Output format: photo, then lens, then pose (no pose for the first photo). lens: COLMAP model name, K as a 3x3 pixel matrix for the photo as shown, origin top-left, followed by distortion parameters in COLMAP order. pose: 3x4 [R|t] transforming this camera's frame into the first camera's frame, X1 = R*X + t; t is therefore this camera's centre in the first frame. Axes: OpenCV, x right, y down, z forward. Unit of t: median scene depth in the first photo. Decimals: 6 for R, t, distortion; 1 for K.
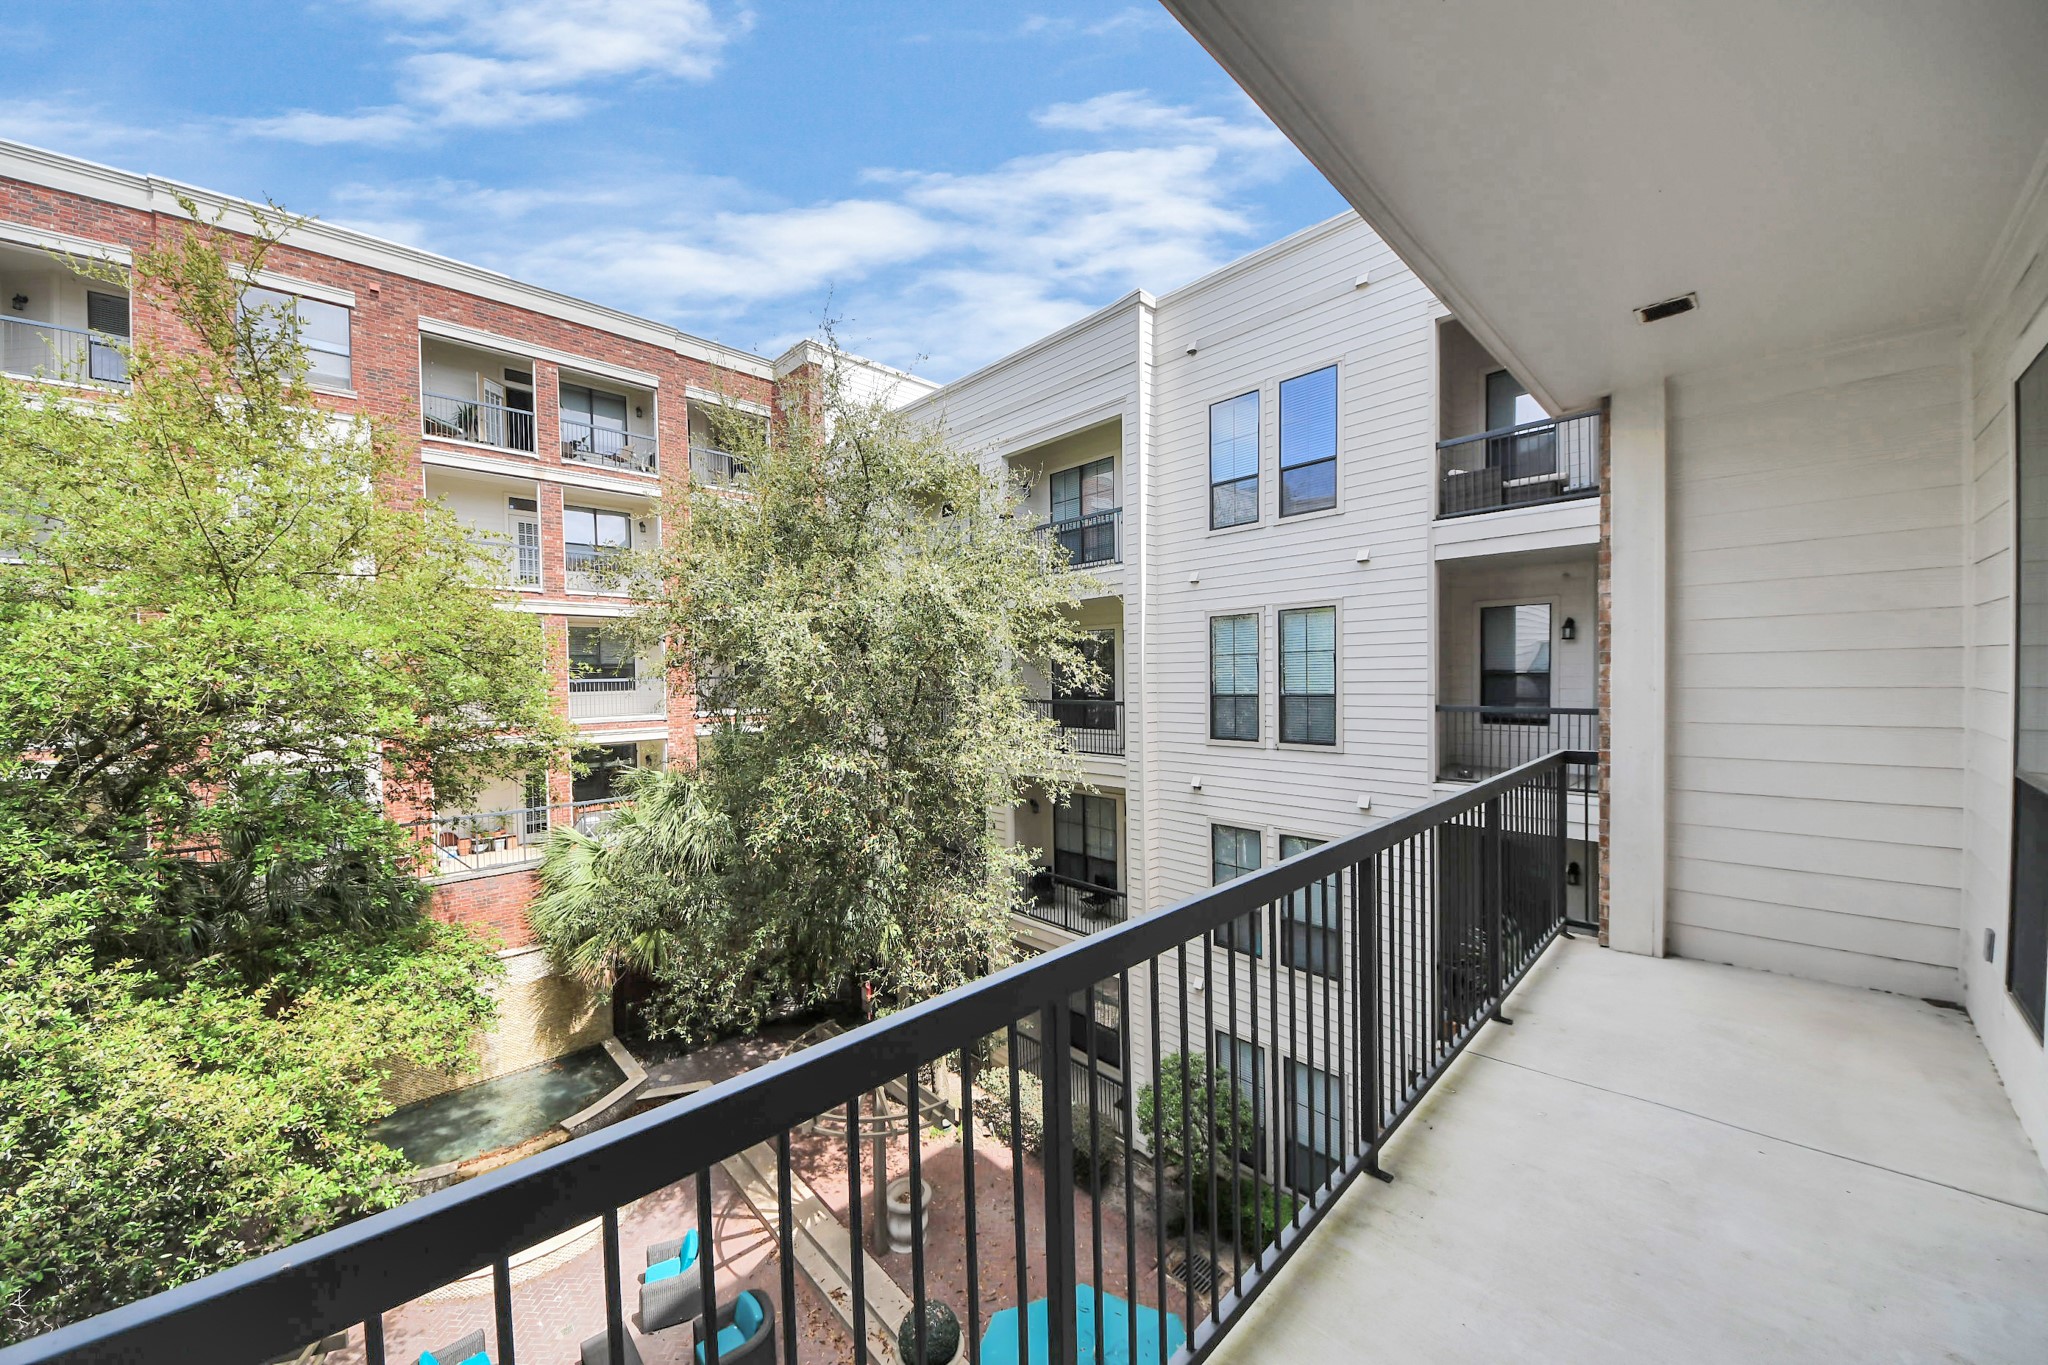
lens RADIAL K [[724.0, 0, 1012.1], [0, 724.0, 689.7], [0, 0, 1]] dist [-0.000635, -0.006301]
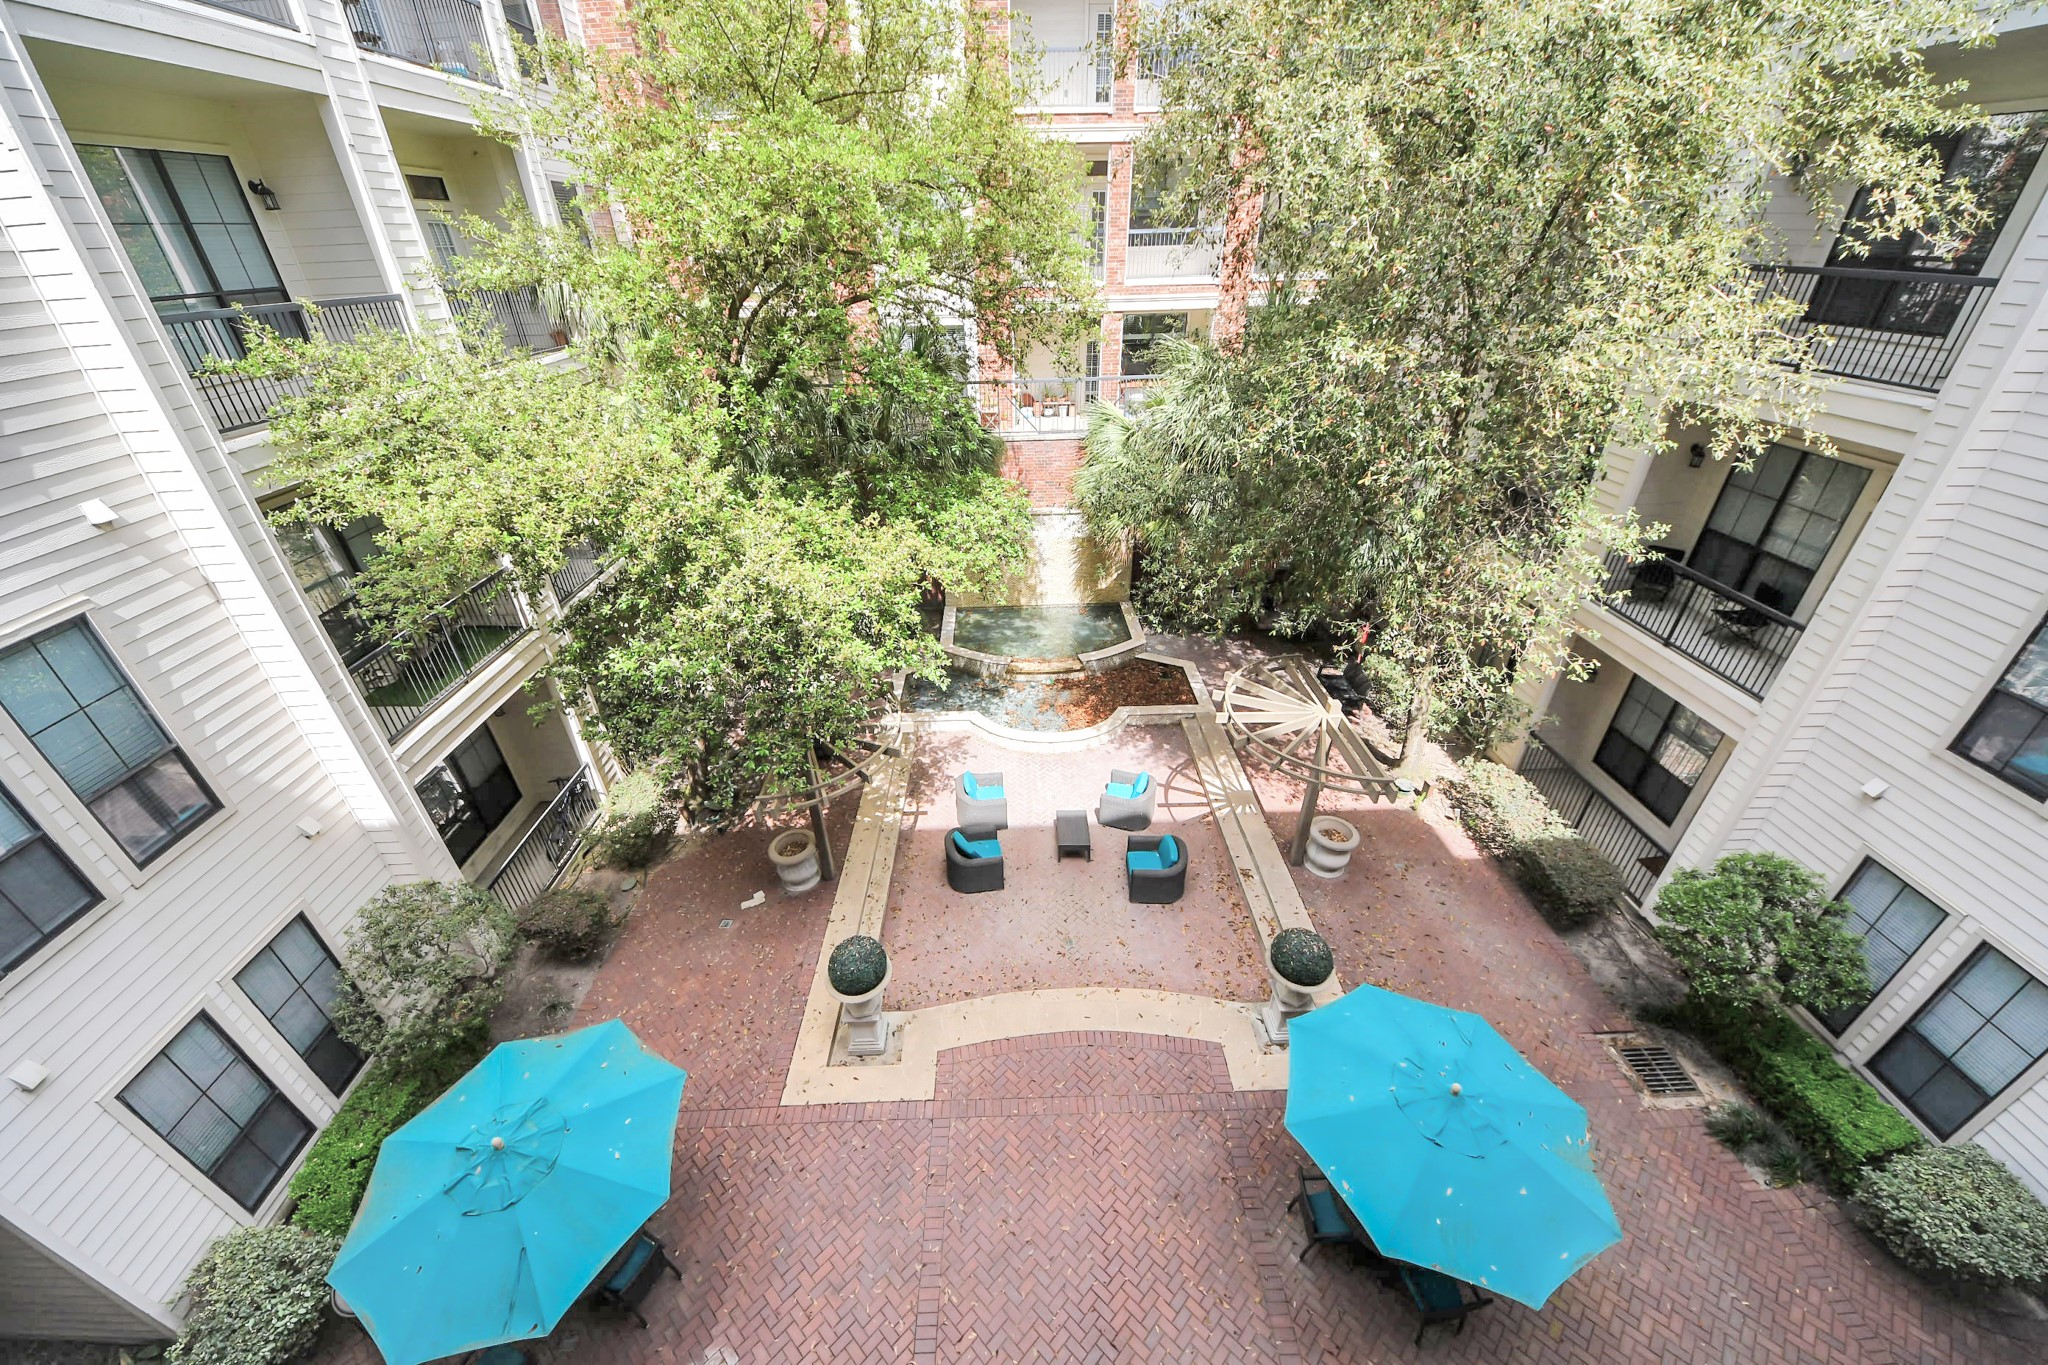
lens RADIAL K [[724.0, 0, 1012.1], [0, 724.0, 689.7], [0, 0, 1]] dist [-0.000635, -0.006301]
pose [[0.740881, 0.349925, -0.573278, 0.024119], [-0.004464, 0.856101, 0.516789, 0.012236], [0.671621, -0.380320, 0.635831, 0.127794]]
